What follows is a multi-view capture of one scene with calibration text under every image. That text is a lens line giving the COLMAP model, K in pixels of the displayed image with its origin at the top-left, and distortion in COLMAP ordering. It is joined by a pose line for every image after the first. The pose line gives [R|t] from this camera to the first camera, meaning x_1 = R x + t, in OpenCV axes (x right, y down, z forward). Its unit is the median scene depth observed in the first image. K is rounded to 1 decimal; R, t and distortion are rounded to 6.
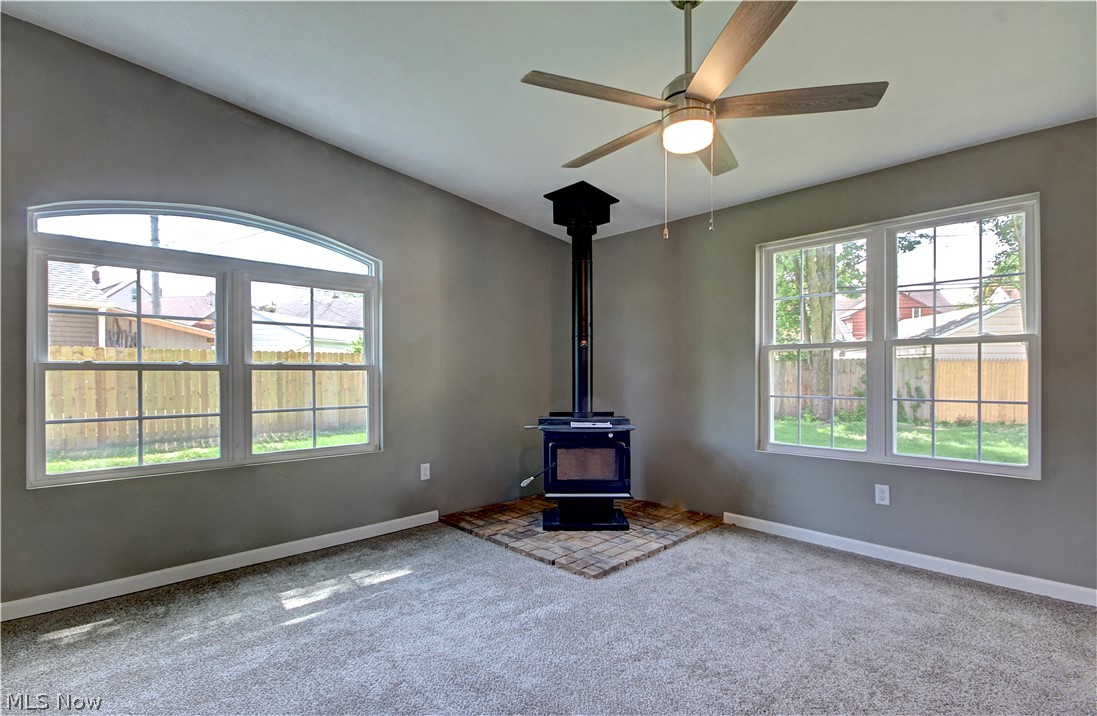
lens RADIAL K [[518.1, 0, 530.0], [0, 518.1, 370.2], [0, 0, 1]] dist [0.001432, 0.000408]
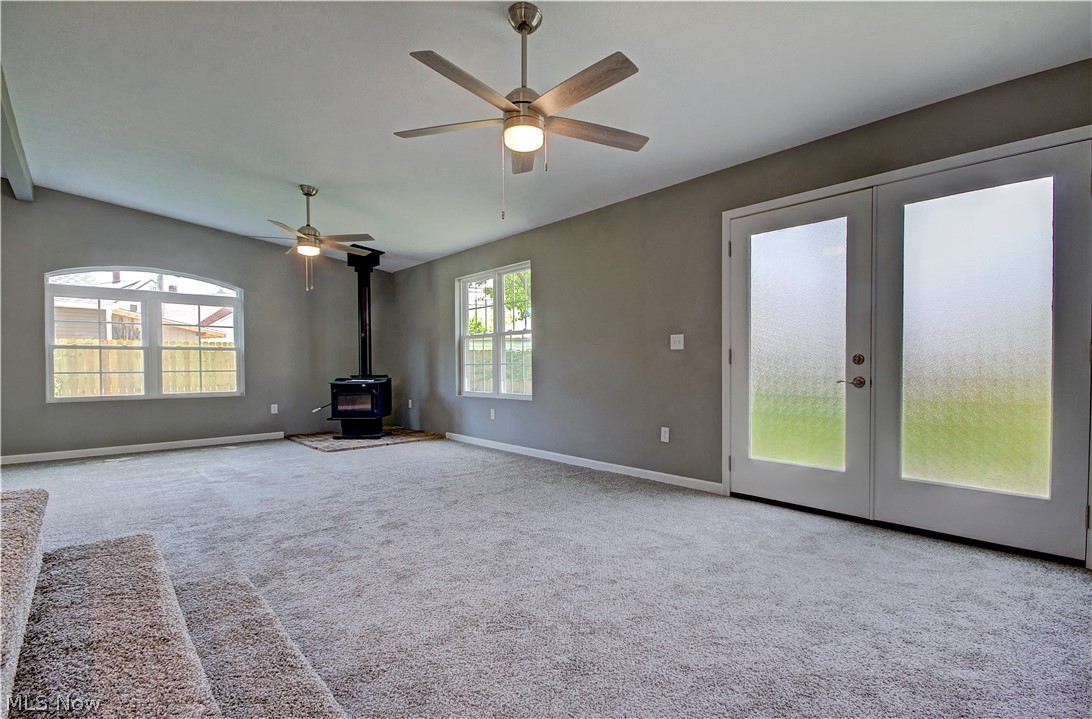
lens RADIAL K [[515.5, 0, 550.3], [0, 515.5, 367.9], [0, 0, 1]] dist [-0.002505, -0.000535]
pose [[0.999997, -0.002425, 0.000517, 0.818224], [0.002418, 0.999905, 0.013546, 0.040825], [-0.000550, -0.013545, 0.999908, -0.825180]]
